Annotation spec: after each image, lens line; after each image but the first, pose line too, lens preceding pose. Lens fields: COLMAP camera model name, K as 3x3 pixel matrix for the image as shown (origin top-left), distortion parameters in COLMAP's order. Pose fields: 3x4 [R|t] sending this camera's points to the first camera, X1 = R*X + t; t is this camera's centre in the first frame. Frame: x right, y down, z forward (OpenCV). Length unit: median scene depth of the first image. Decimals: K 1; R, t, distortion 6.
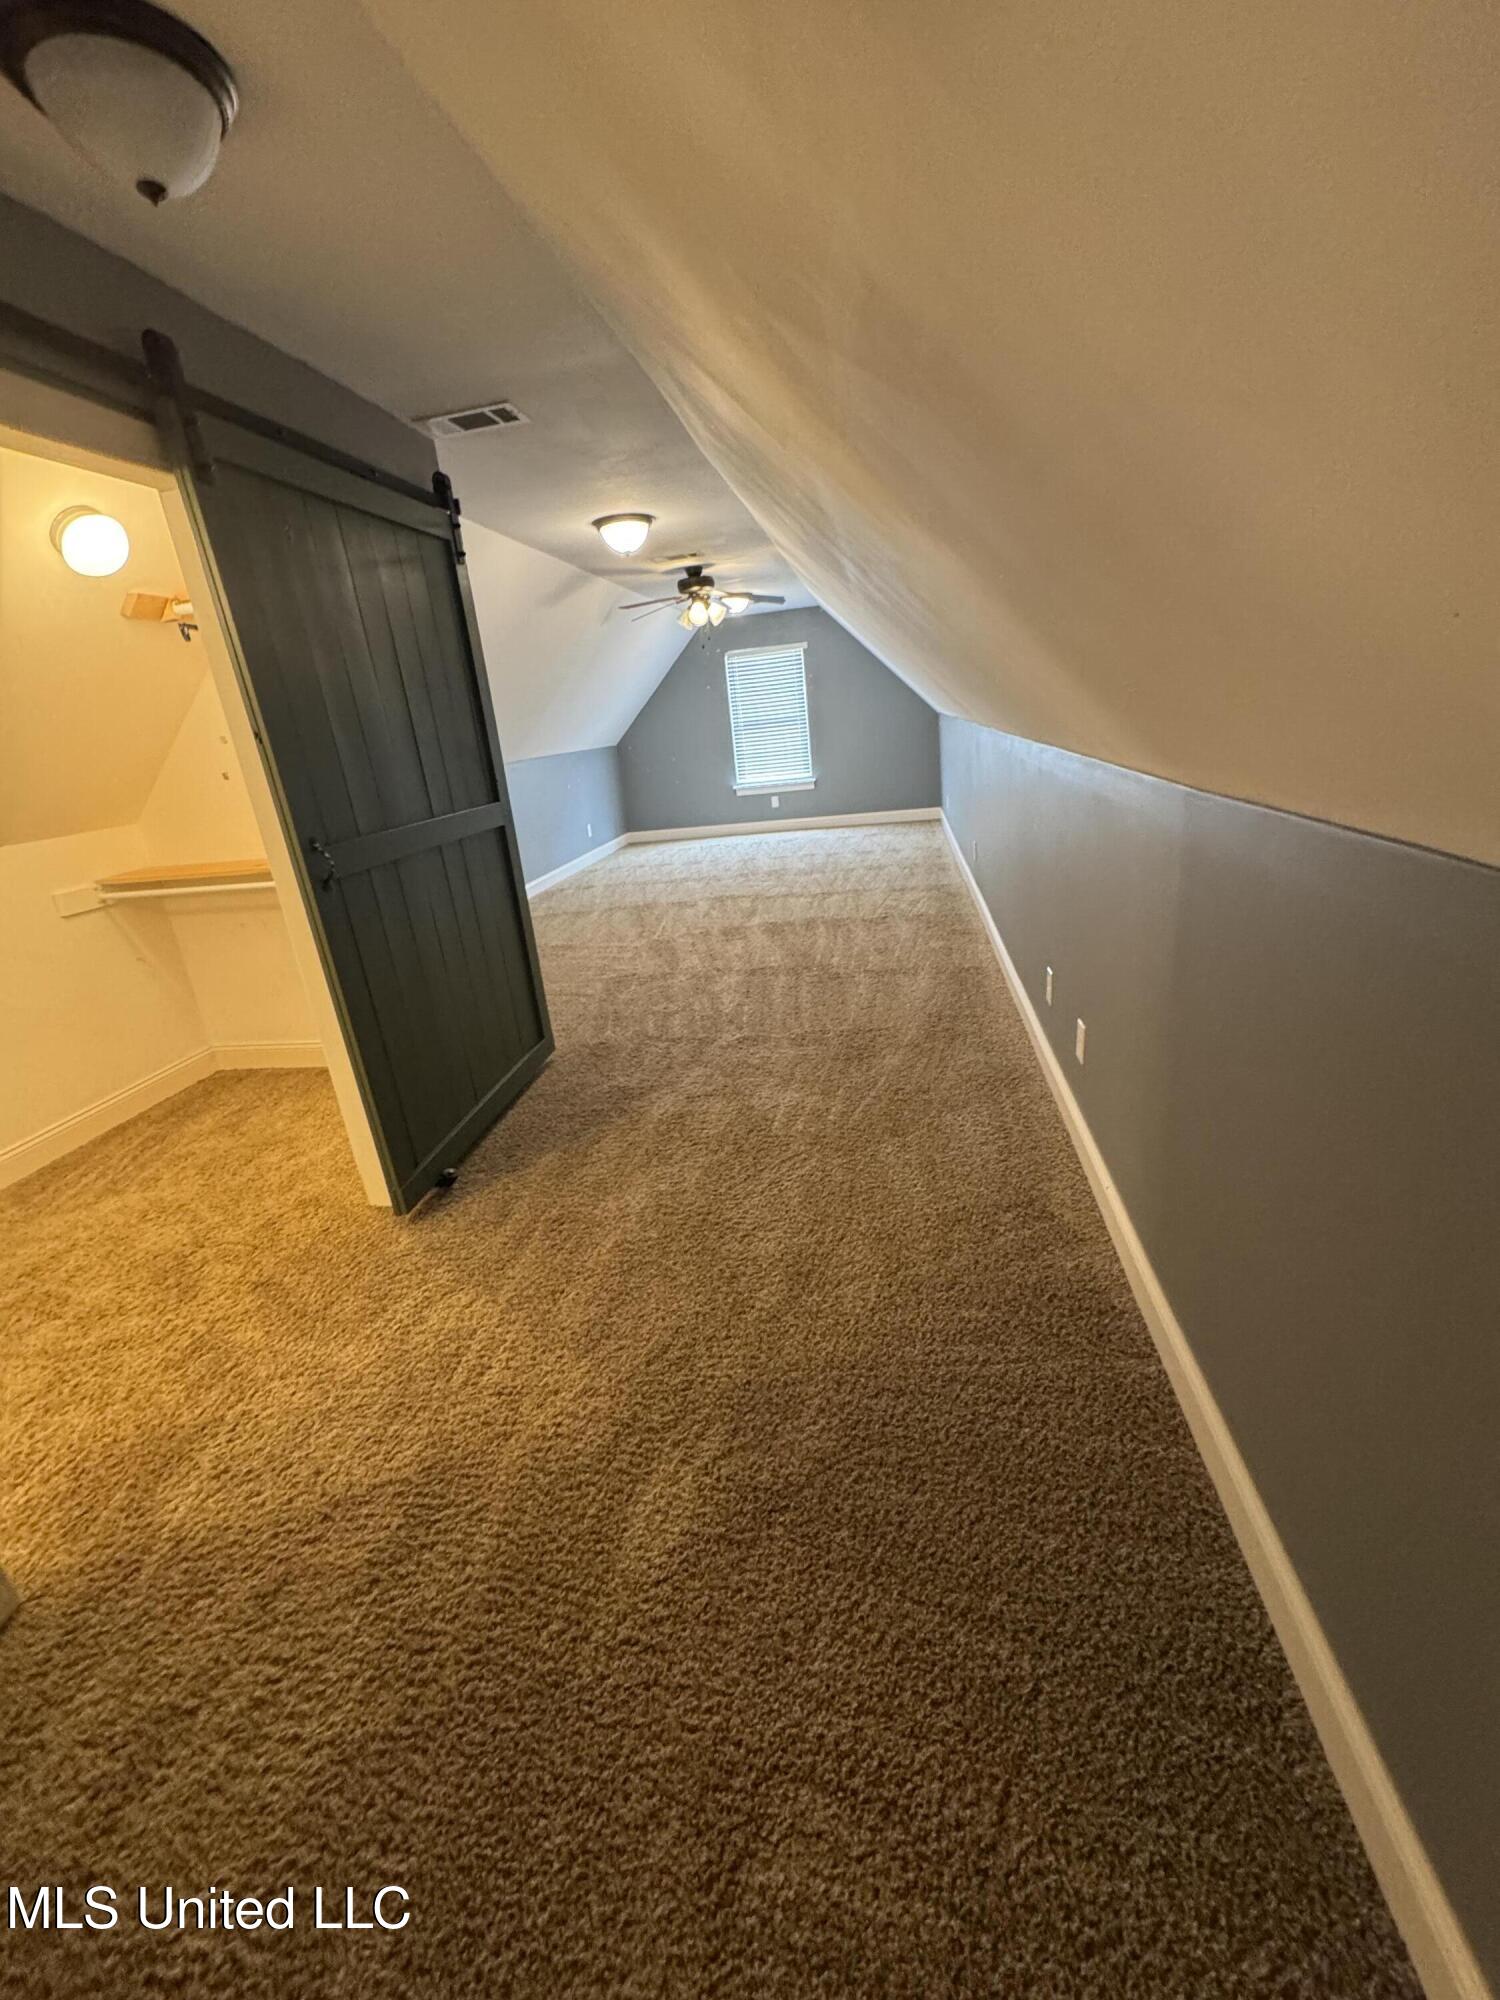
lens RADIAL K [[792.7, 0, 751.0], [0, 792.7, 1007.5], [0, 0, 1]] dist [0.000445, 0.000783]
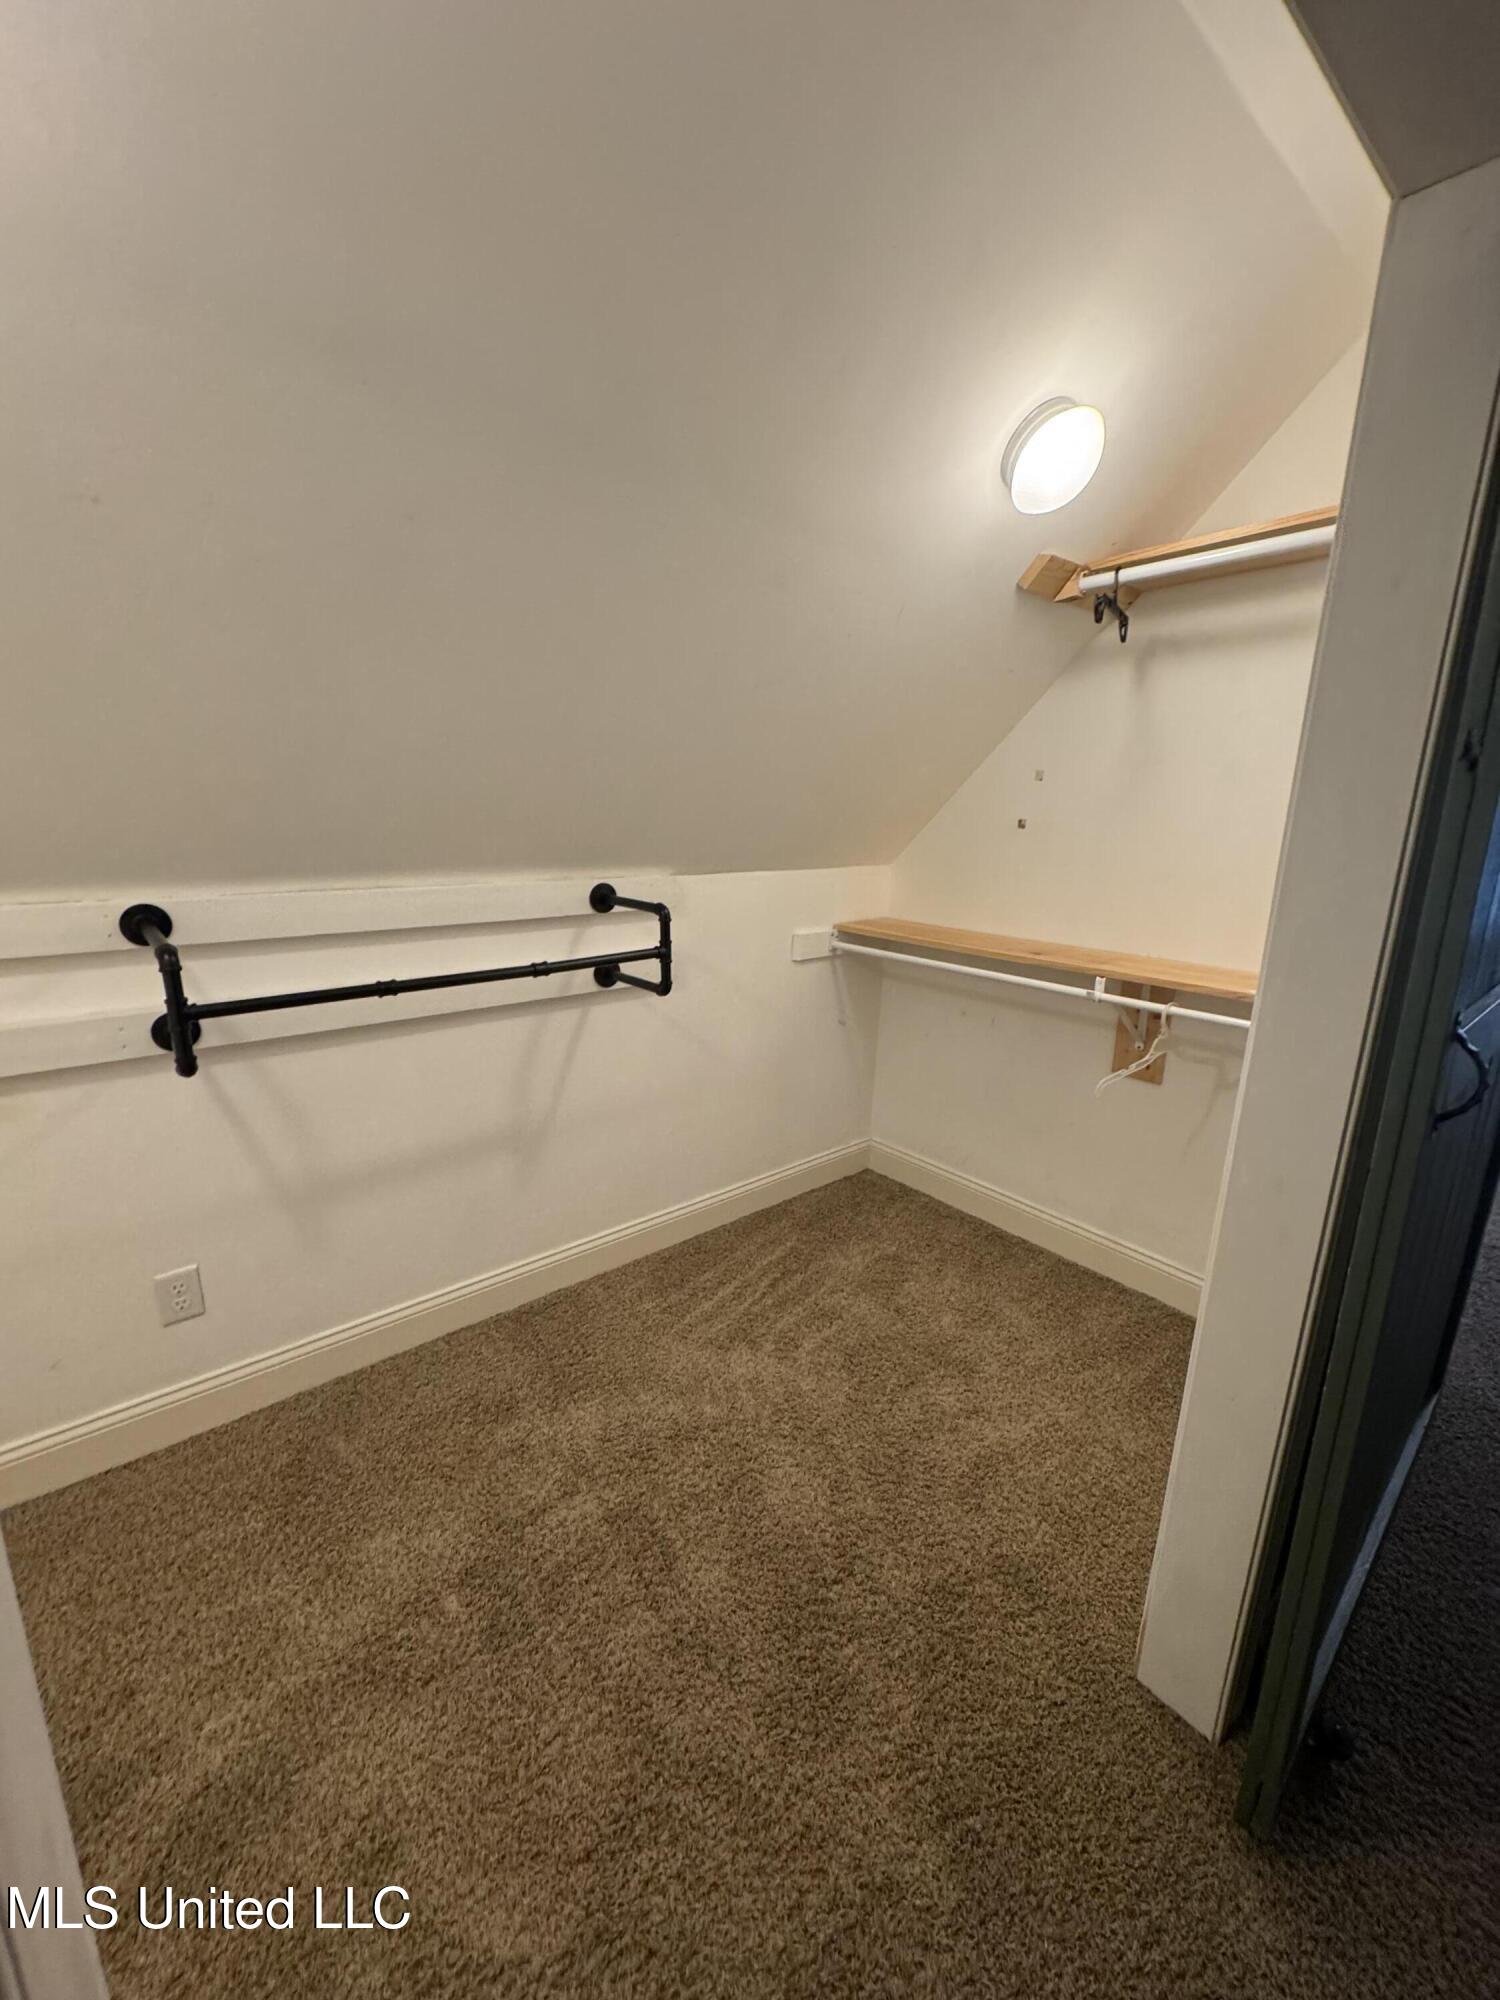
lens RADIAL K [[792.7, 0, 747.7], [0, 792.7, 997.8], [0, 0, 1]] dist [0.000445, 0.000783]
pose [[0.754059, 0.256297, -0.604737, -0.402463], [-0.308233, 0.951126, 0.018760, -0.080407], [0.579990, 0.172254, 0.796204, 0.324059]]
